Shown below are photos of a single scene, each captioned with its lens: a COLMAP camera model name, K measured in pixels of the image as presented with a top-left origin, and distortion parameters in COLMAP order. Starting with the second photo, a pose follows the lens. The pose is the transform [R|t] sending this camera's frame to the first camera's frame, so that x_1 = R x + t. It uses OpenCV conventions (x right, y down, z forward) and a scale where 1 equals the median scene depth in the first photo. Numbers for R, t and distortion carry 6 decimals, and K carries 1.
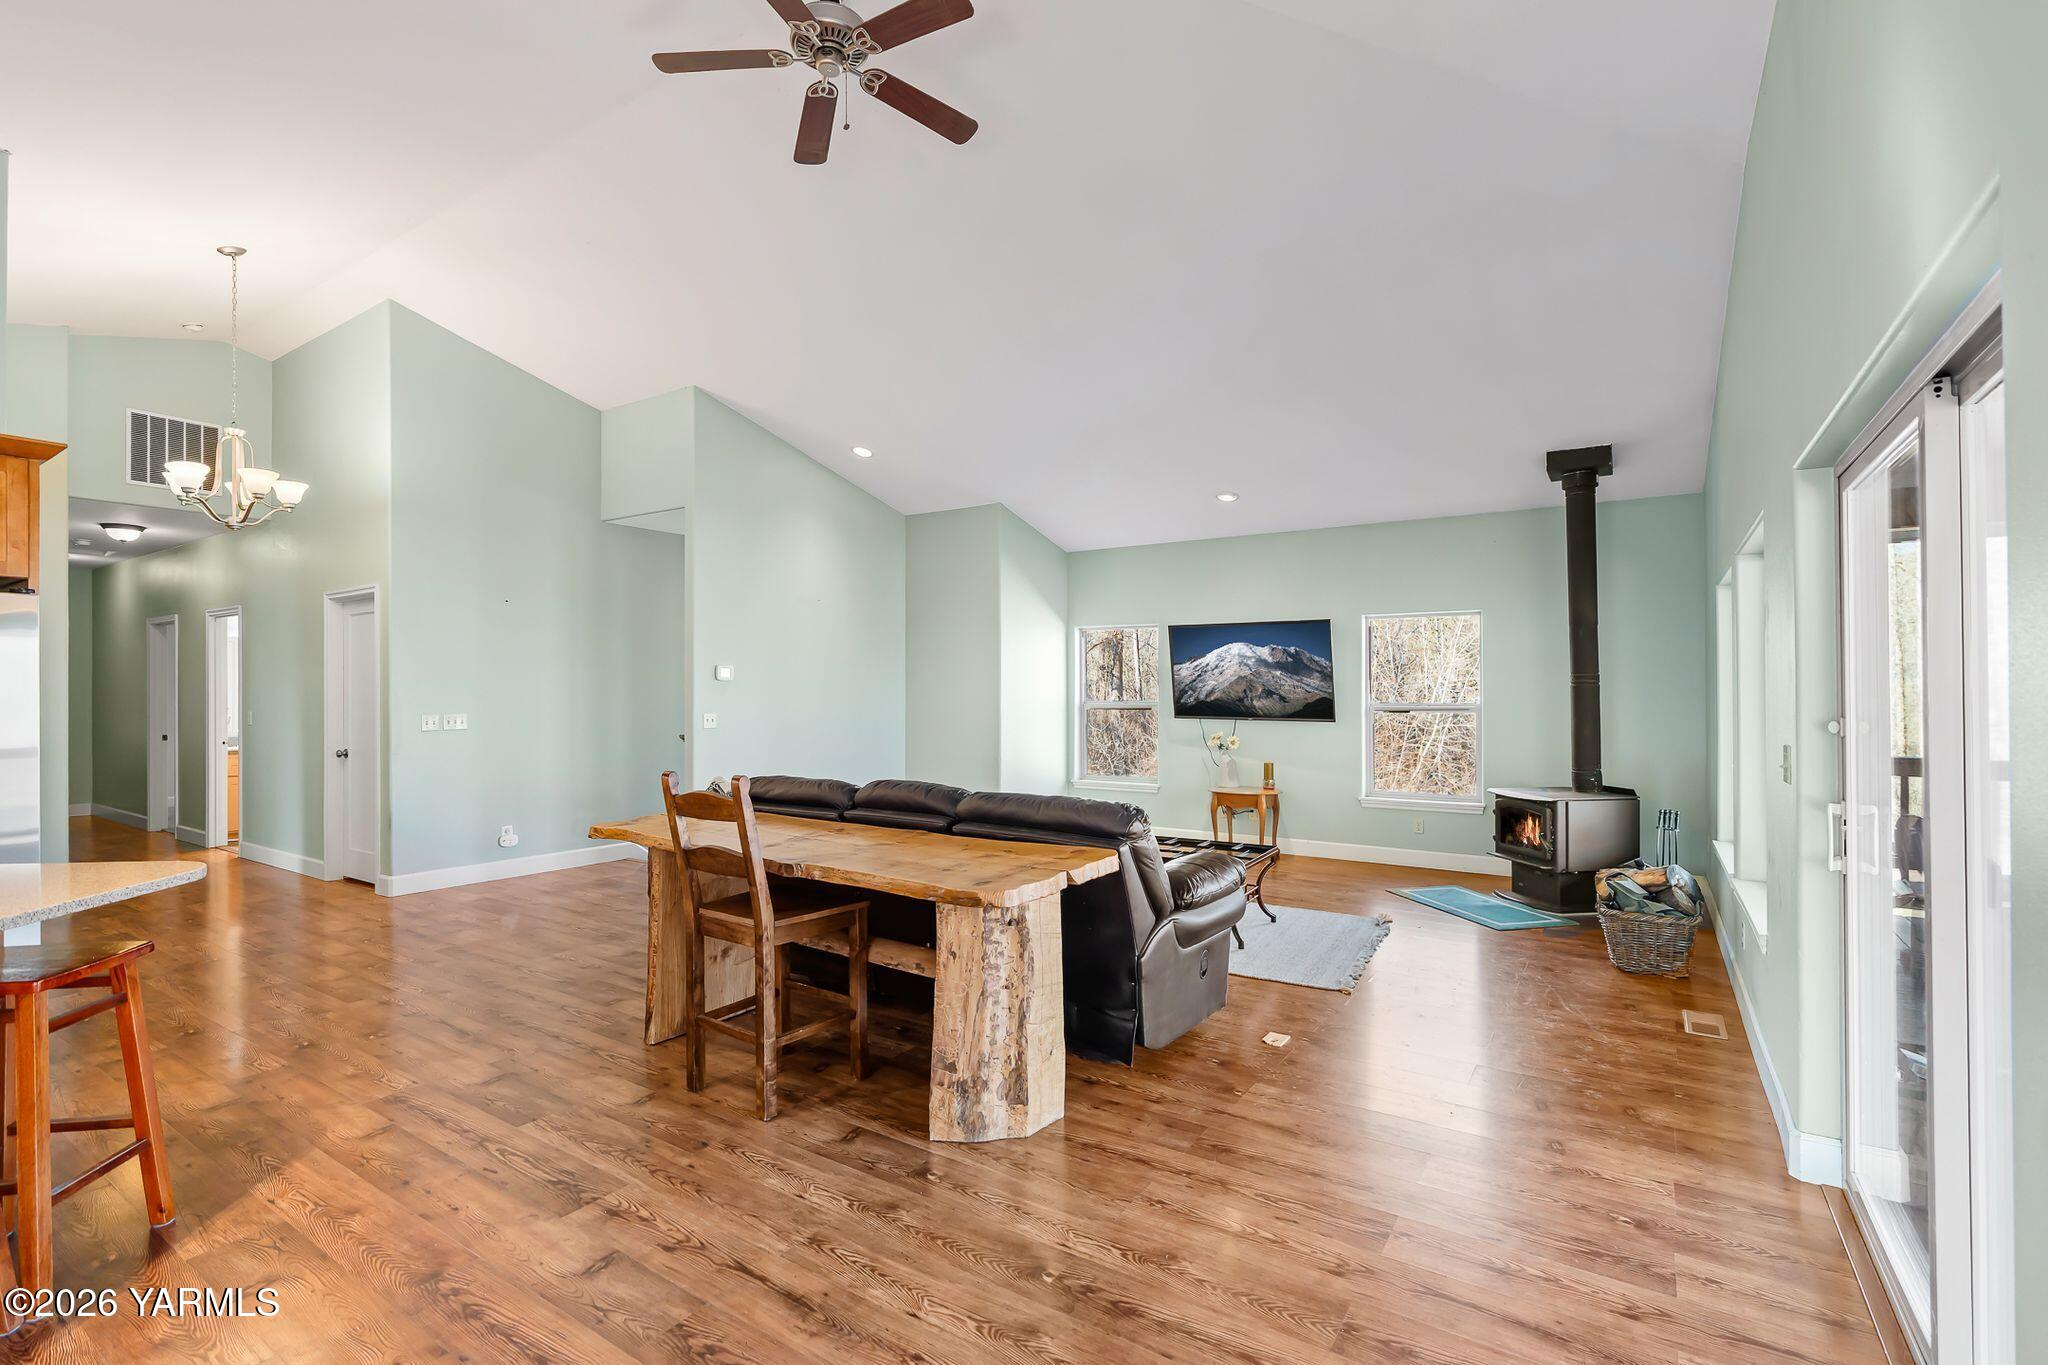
lens RADIAL K [[934.4, 0, 1023.3], [0, 934.4, 656.6], [0, 0, 1]] dist [0.002253, 0.000392]
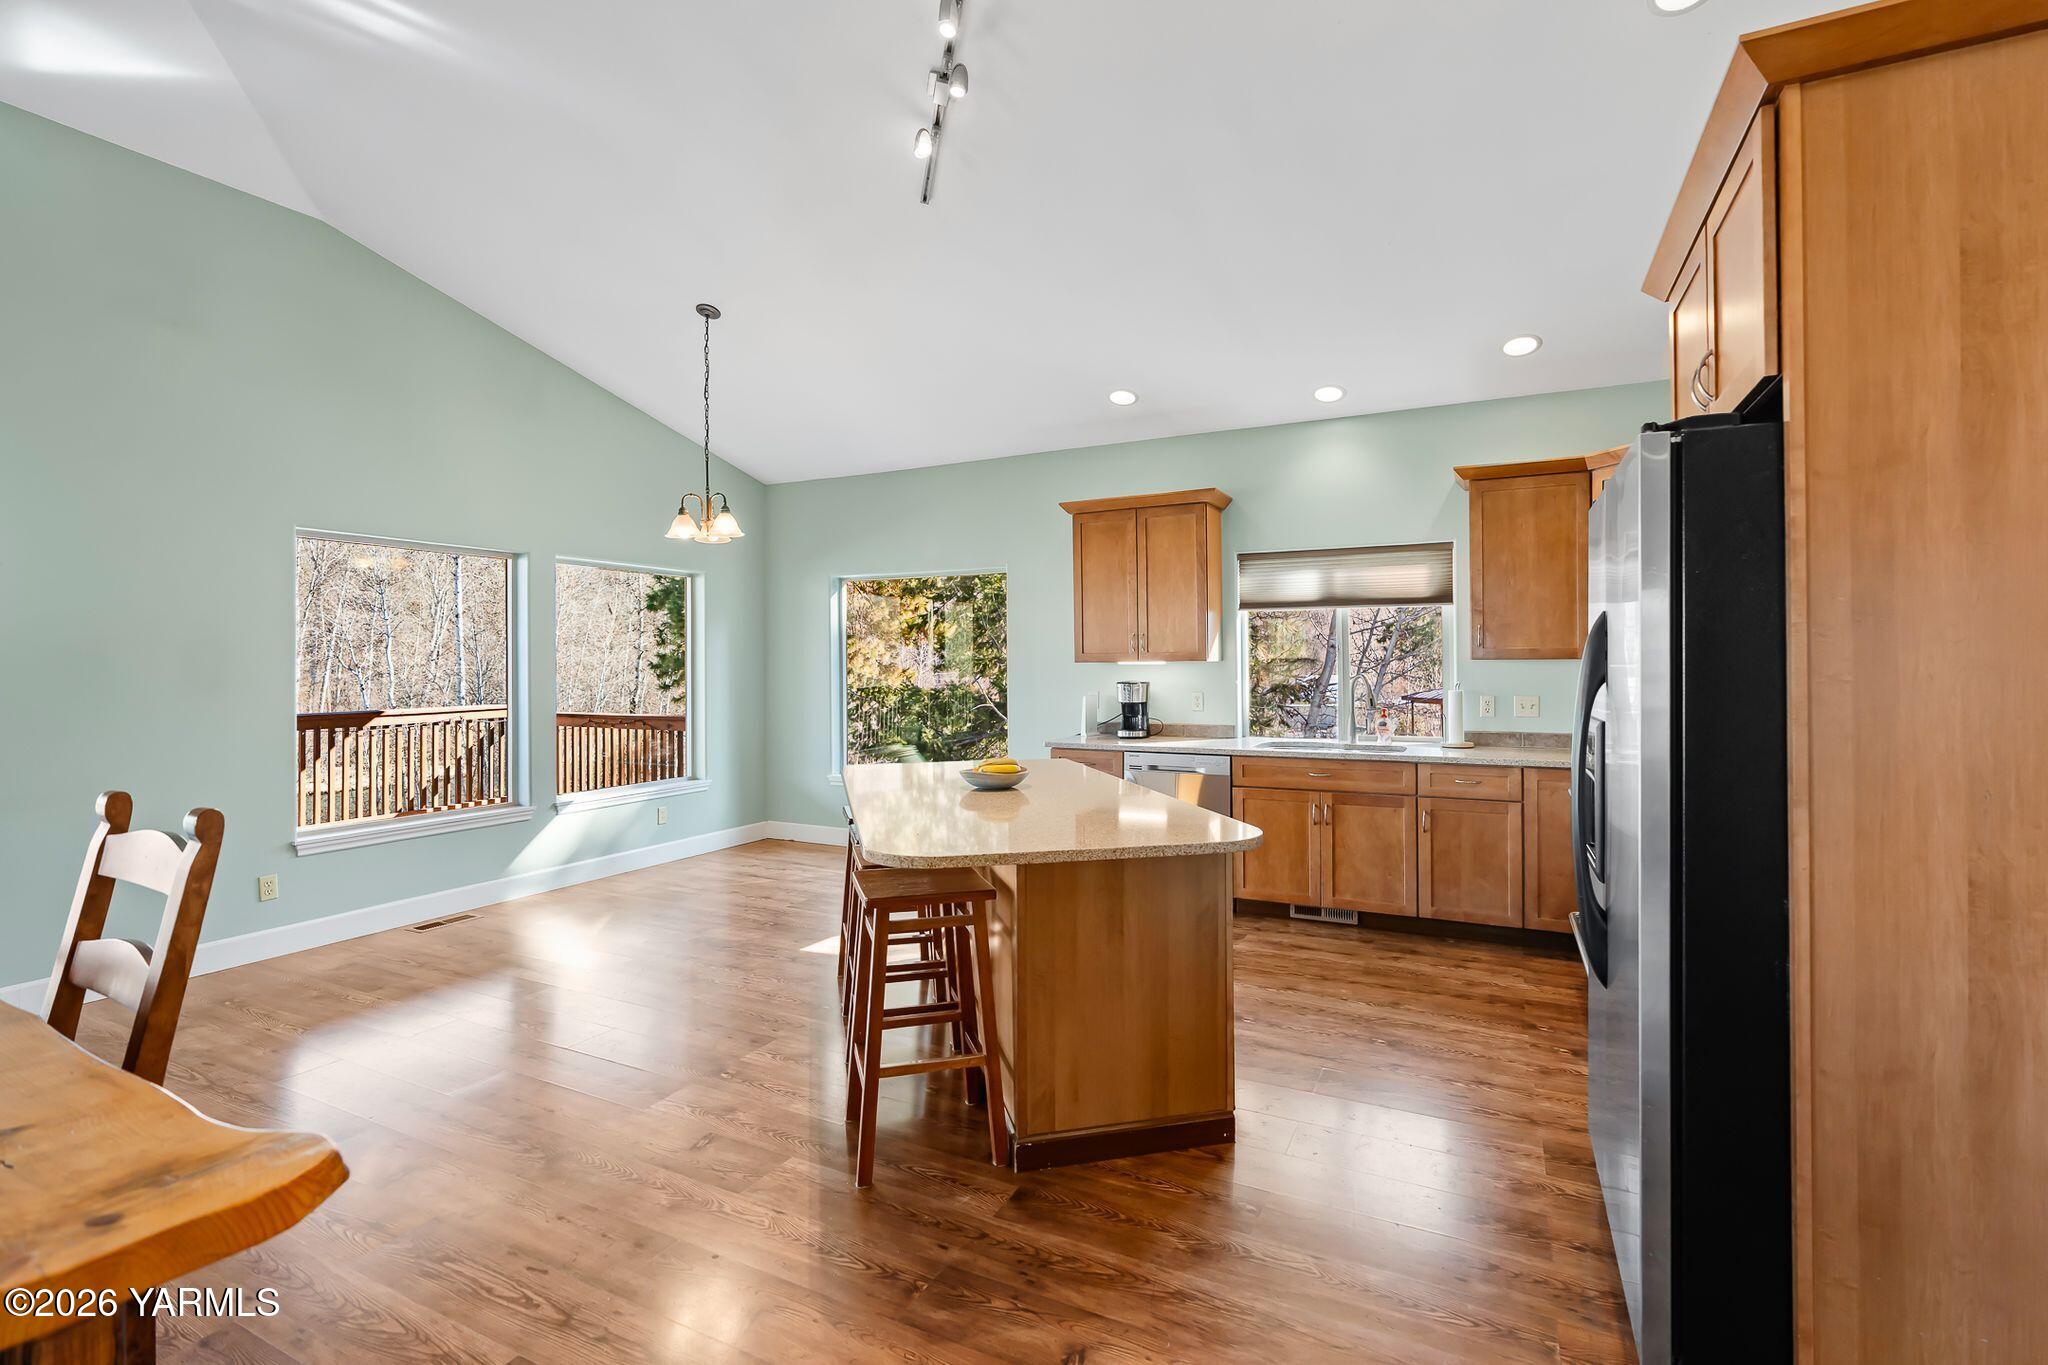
lens RADIAL K [[934.4, 0, 1023.3], [0, 934.4, 656.6], [0, 0, 1]] dist [0.002253, 0.000392]
pose [[-0.992649, 0.004053, -0.120962, -0.398085], [0.009743, 0.998872, -0.046480, 0.038150], [0.120637, -0.047317, -0.991568, 0.834573]]
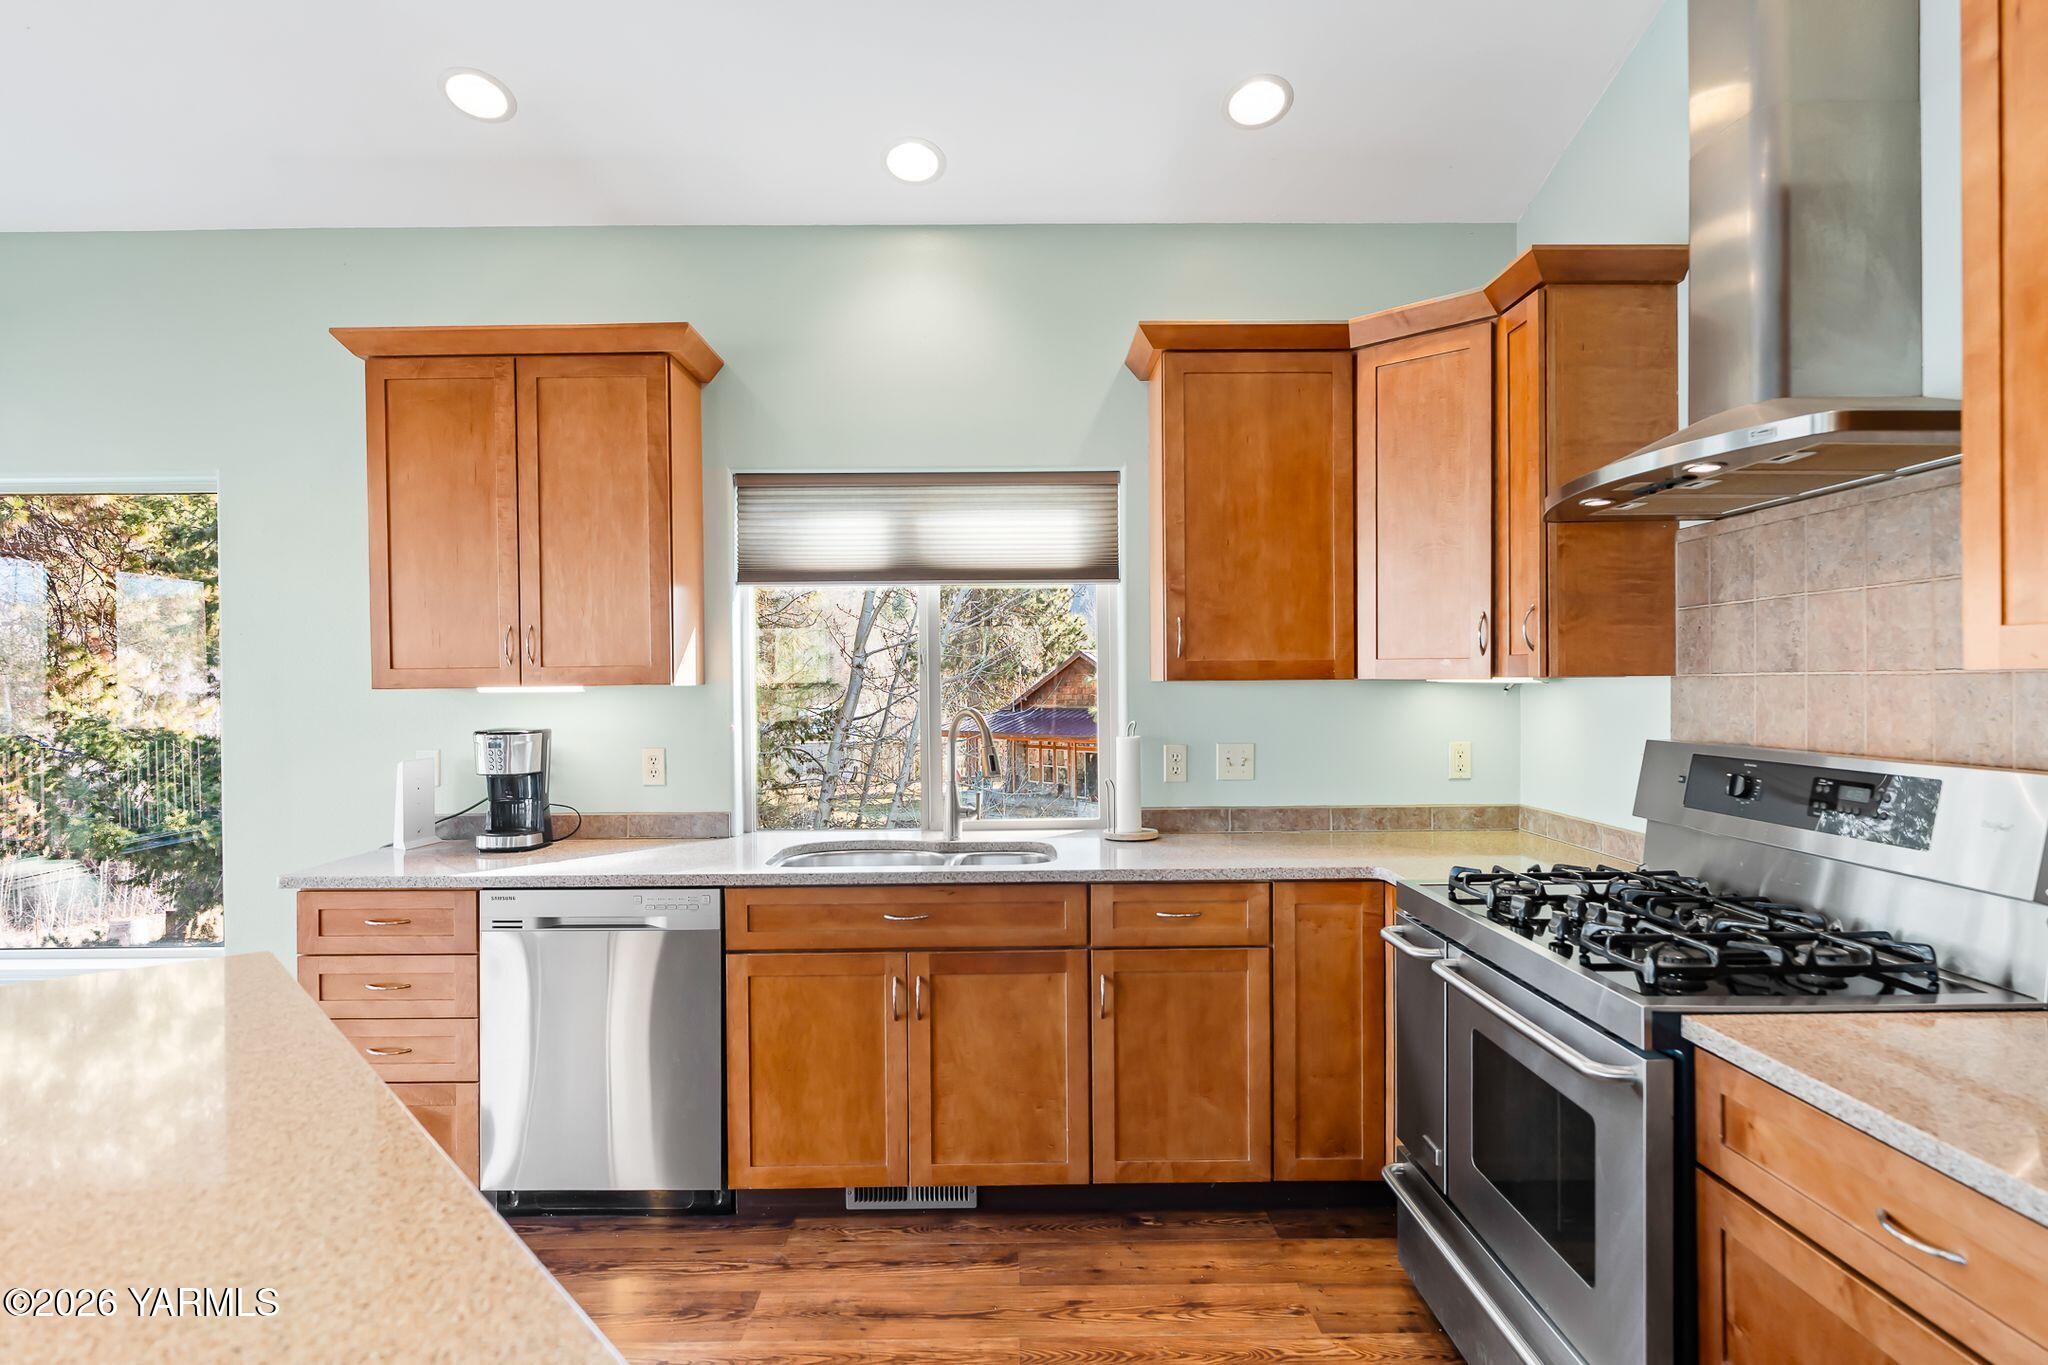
lens RADIAL K [[1169.9, 0, 1015.4], [0, 1169.9, 682.5], [0, 0, 1]] dist [0.002457, 0.000899]
pose [[-0.831097, 0.006225, -0.556093, -0.513643], [0.030805, 0.998917, -0.034858, 0.024854], [0.555274, -0.046101, -0.830389, 0.501607]]
